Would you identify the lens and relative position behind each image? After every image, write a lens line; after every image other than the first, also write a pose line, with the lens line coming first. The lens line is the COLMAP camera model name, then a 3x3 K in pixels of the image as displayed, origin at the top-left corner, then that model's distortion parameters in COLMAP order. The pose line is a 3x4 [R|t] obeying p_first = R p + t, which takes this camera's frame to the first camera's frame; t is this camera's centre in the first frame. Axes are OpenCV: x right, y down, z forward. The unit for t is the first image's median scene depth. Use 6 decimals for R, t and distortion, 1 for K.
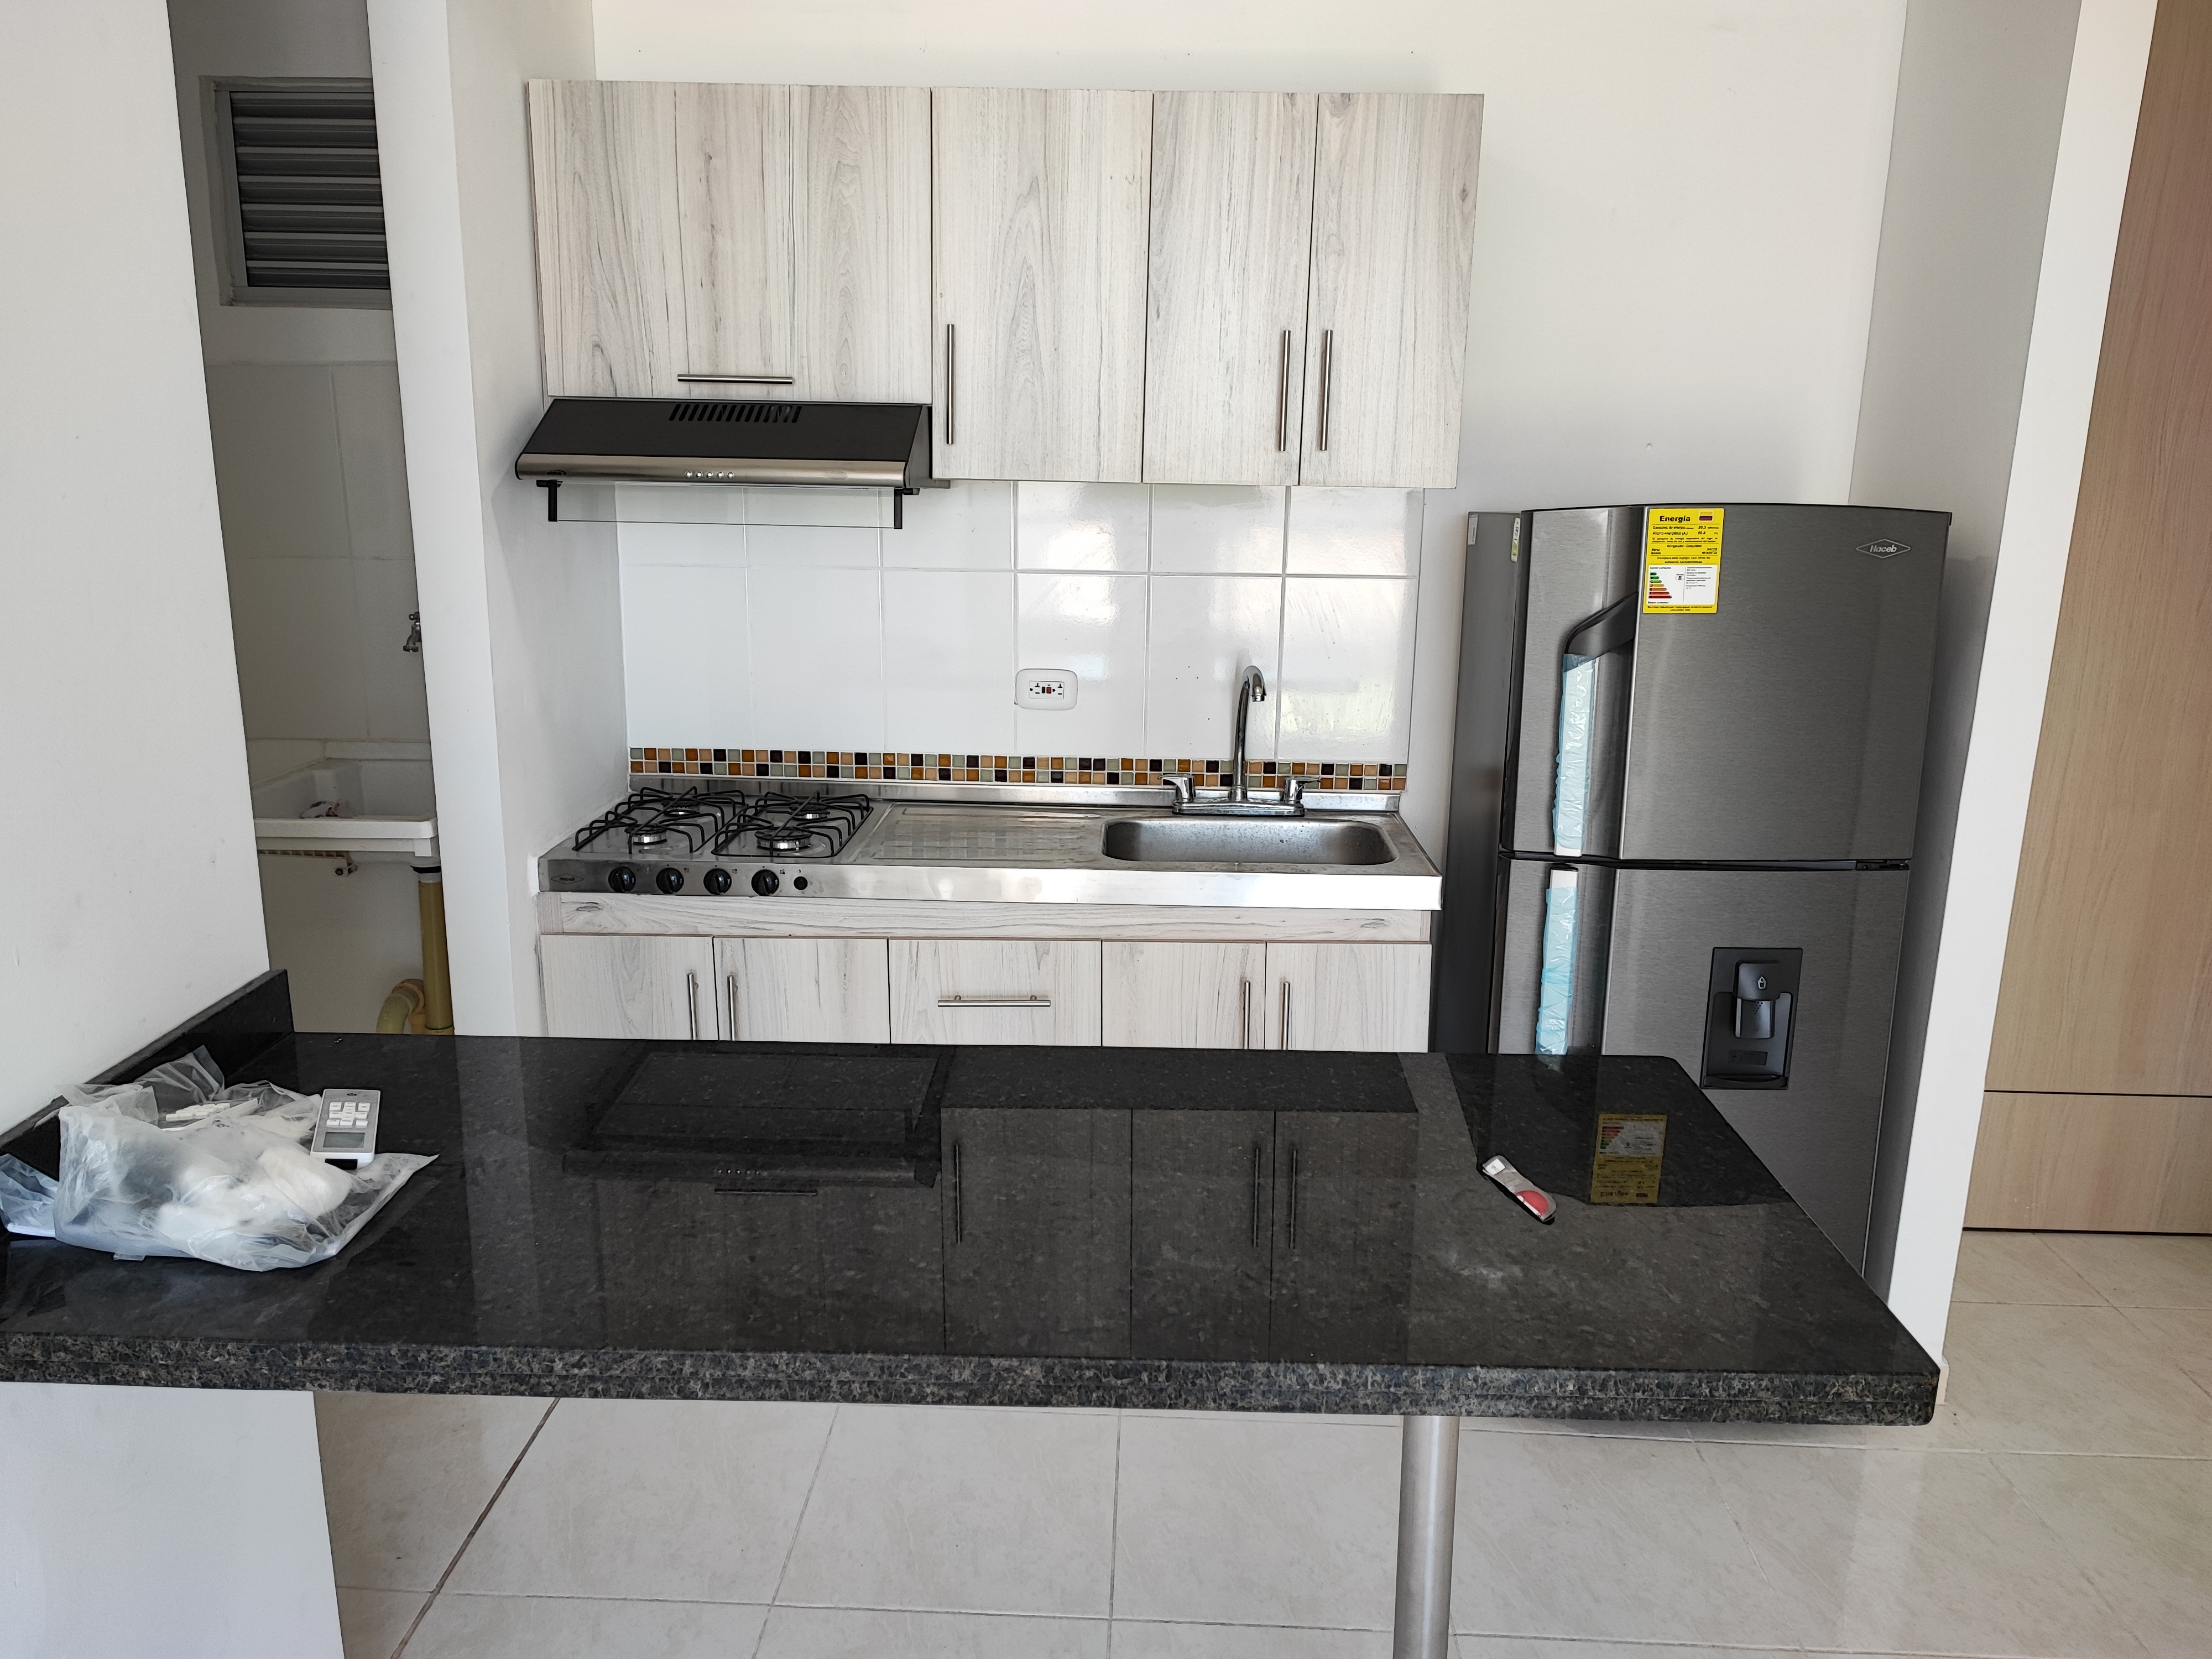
lens RADIAL K [[1605.7, 0, 1096.8], [0, 1605.7, 804.4], [0, 0, 1]] dist [0.046065, -0.076004]
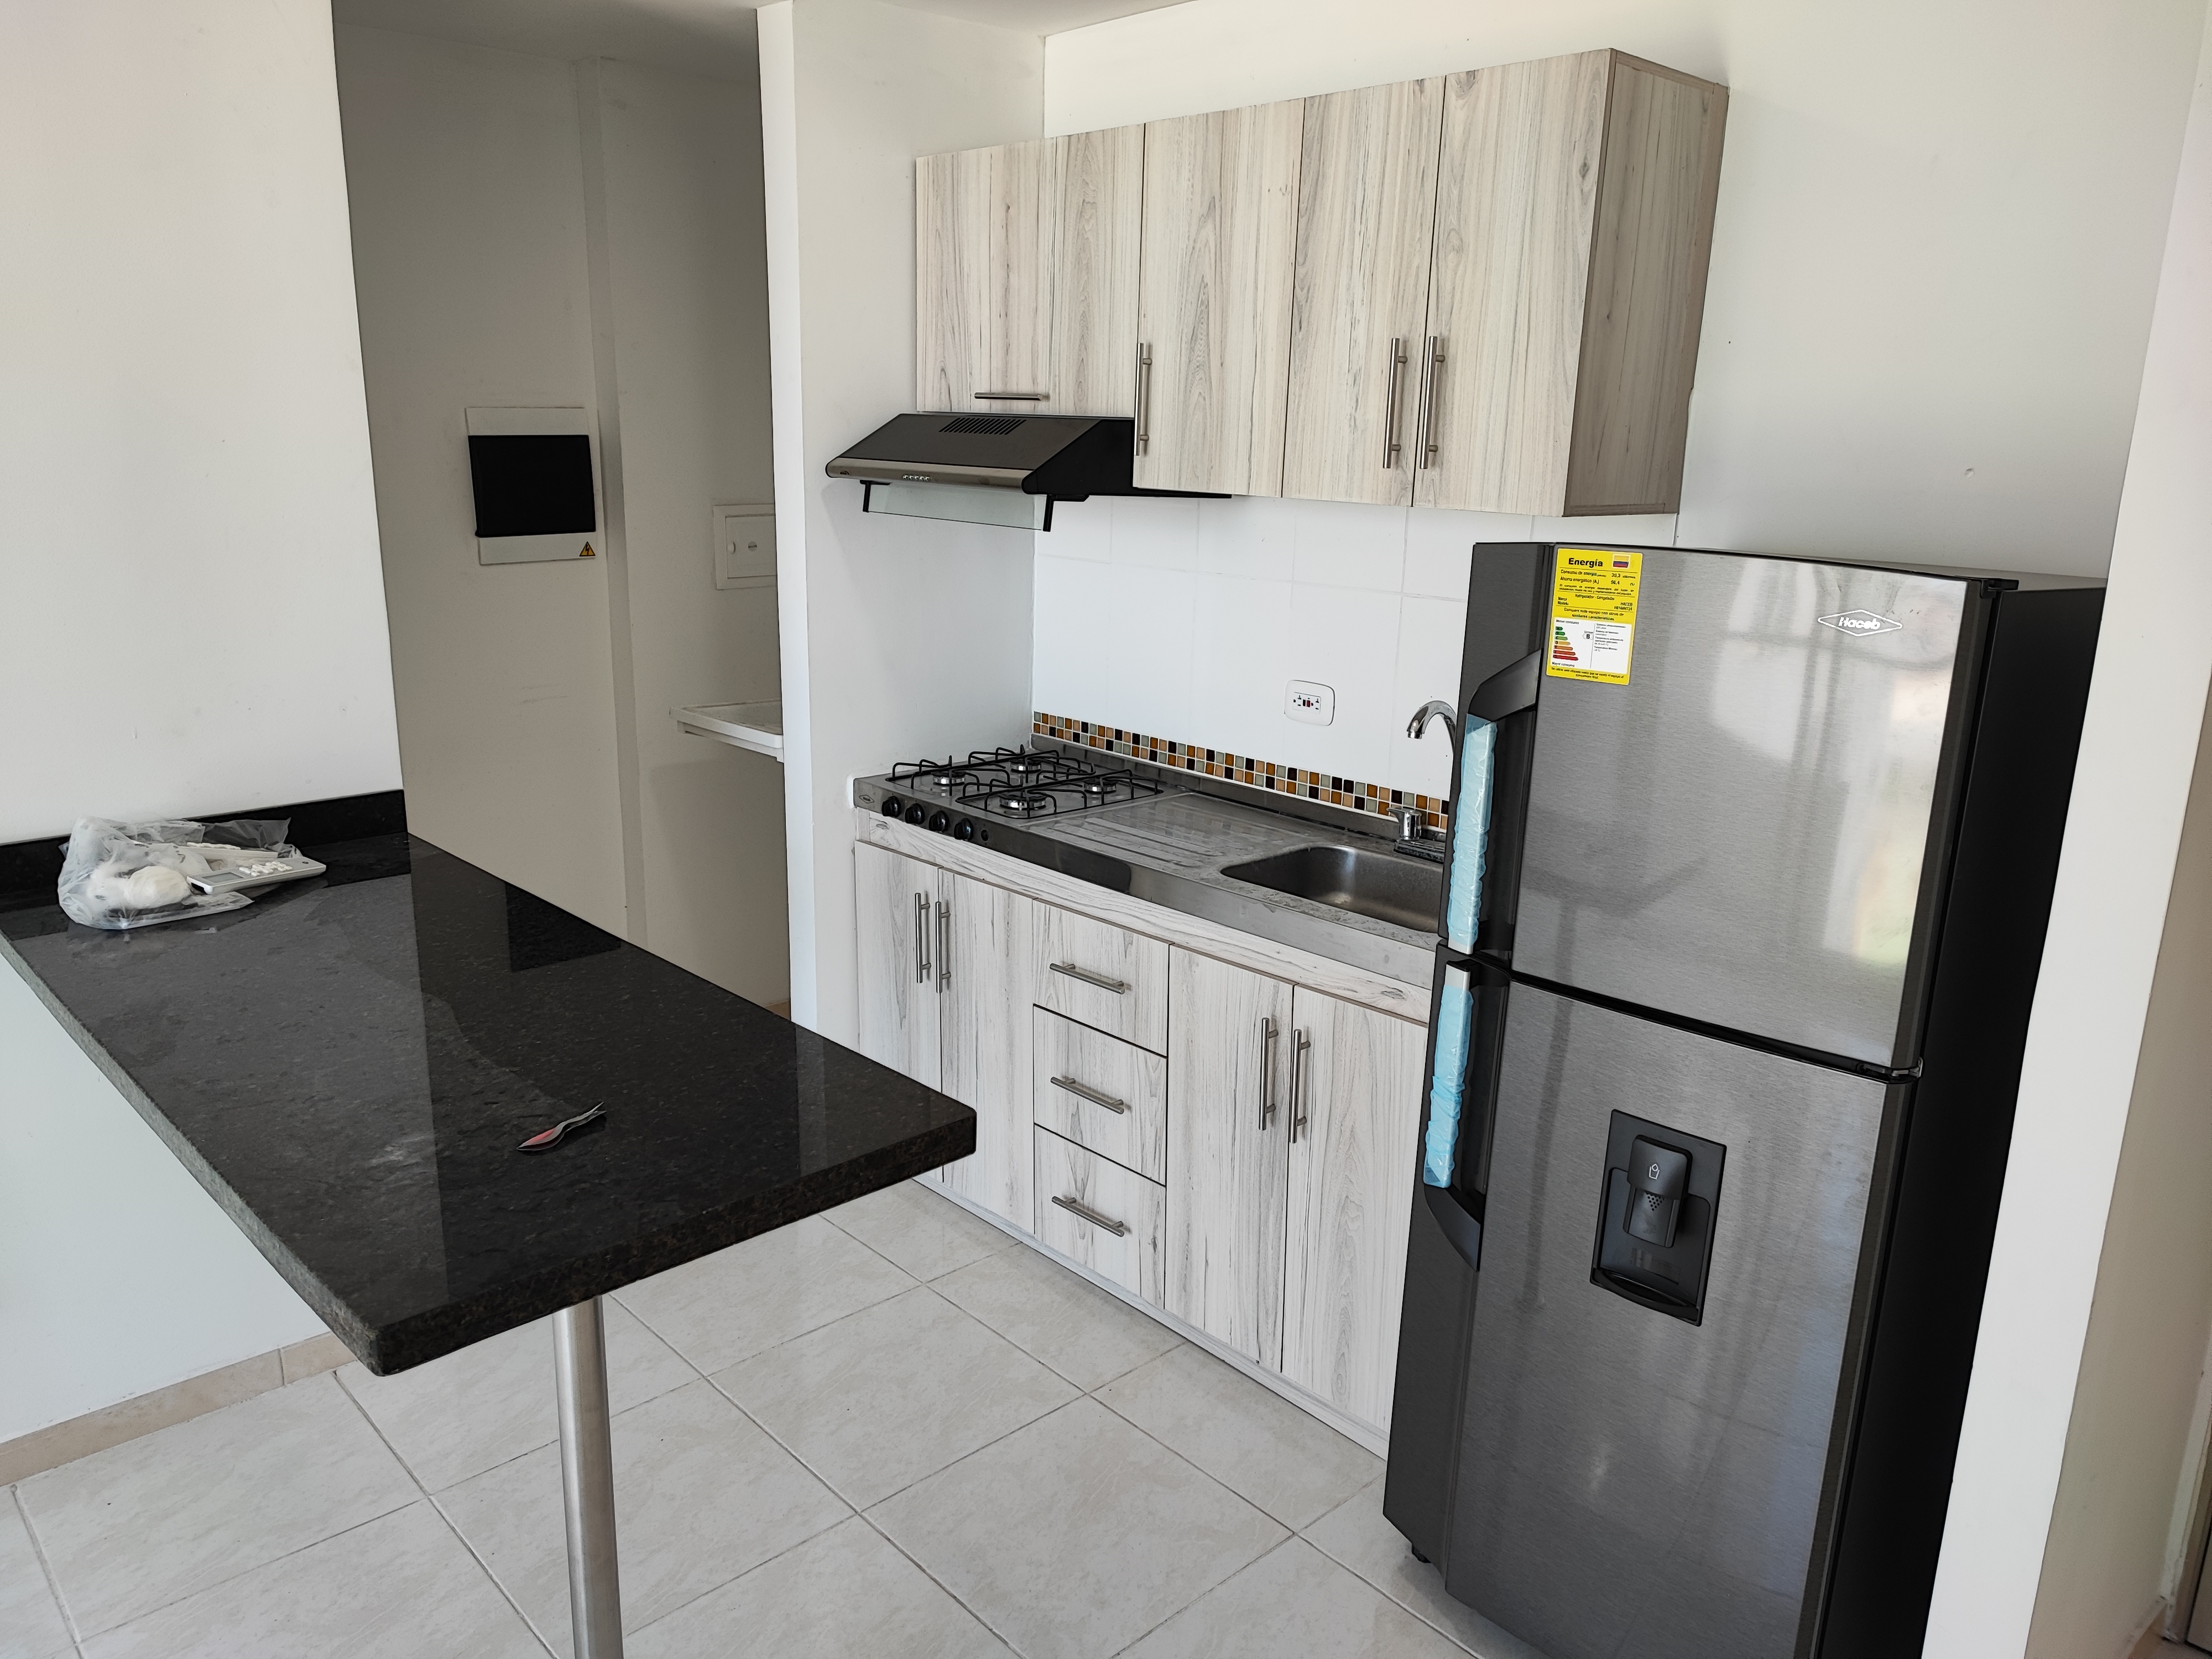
lens RADIAL K [[1605.7, 0, 1096.8], [0, 1605.7, 804.4], [0, 0, 1]] dist [0.046065, -0.076004]
pose [[0.705952, 0.165261, -0.688709, 0.677292], [-0.167526, 0.983766, 0.064342, -0.061992], [0.688162, 0.069954, 0.722177, 0.233931]]
